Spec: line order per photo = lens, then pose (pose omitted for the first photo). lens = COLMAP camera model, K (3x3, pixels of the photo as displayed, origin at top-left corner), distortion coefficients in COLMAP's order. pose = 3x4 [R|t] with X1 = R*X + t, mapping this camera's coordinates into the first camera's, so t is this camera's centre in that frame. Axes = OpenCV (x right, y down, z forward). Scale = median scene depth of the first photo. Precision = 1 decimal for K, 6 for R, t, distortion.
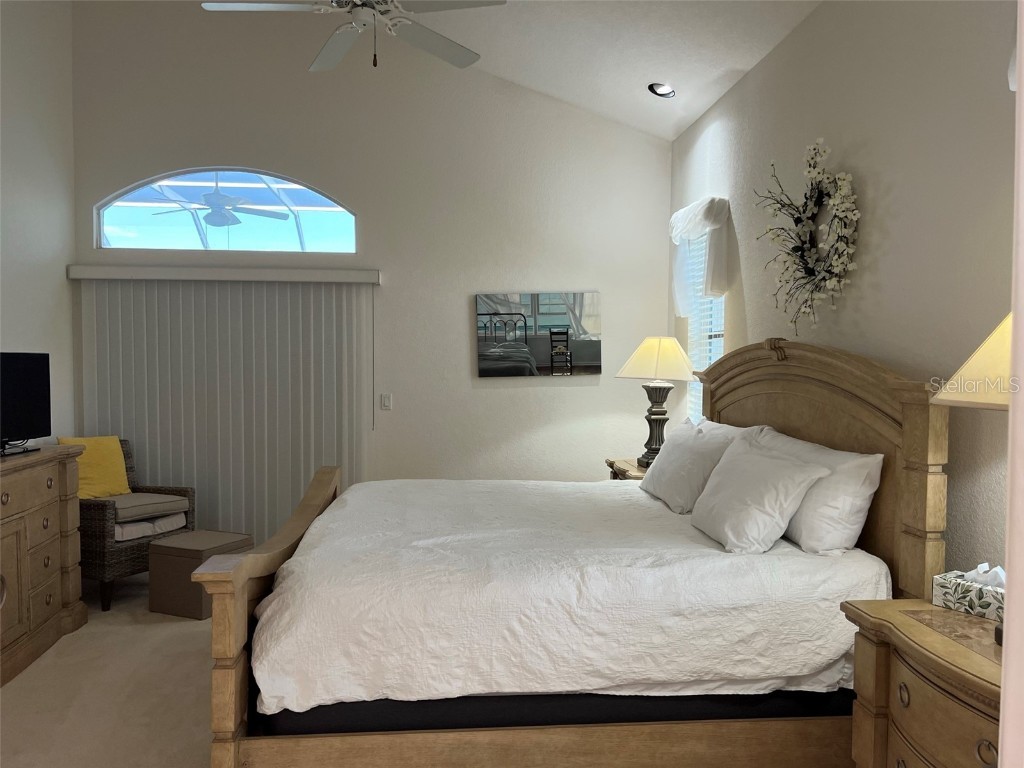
lens RADIAL K [[768.9, 0, 504.8], [0, 768.9, 385.0], [0, 0, 1]] dist [0.069457, -0.079218]
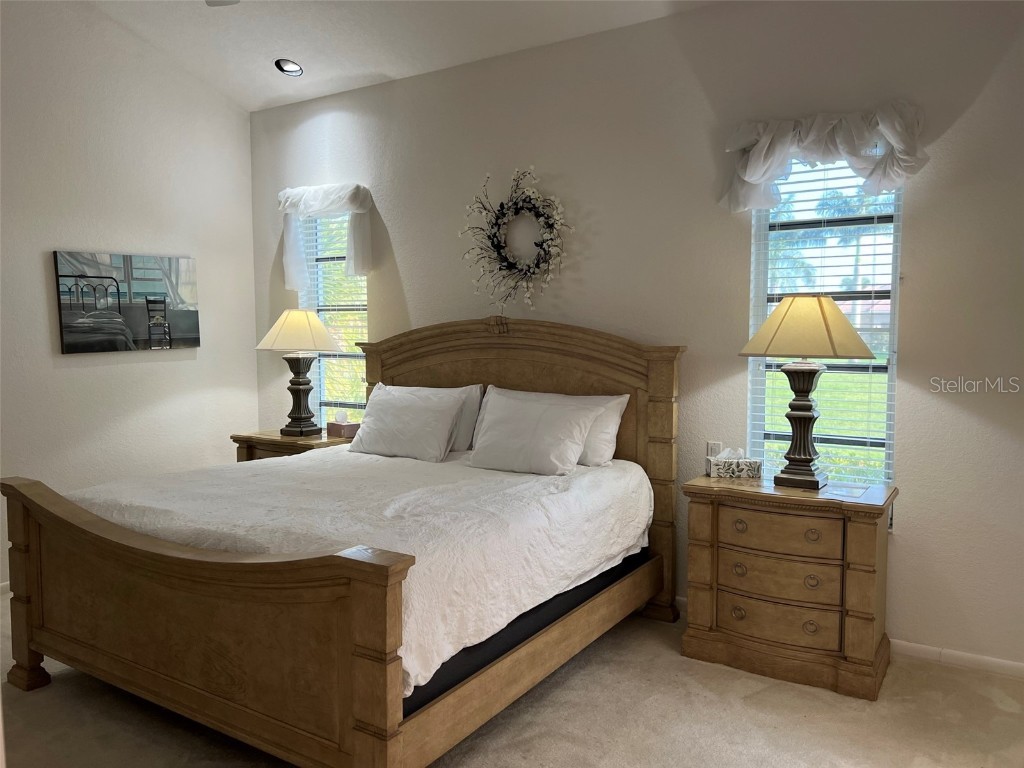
lens RADIAL K [[768.9, 0, 512.4], [0, 768.9, 382.1], [0, 0, 1]] dist [0.069457, -0.079218]
pose [[0.611593, -0.056329, 0.789164, -0.396508], [0.027741, 0.998376, 0.049763, -0.007845], [-0.790686, -0.008543, 0.612163, 0.121026]]
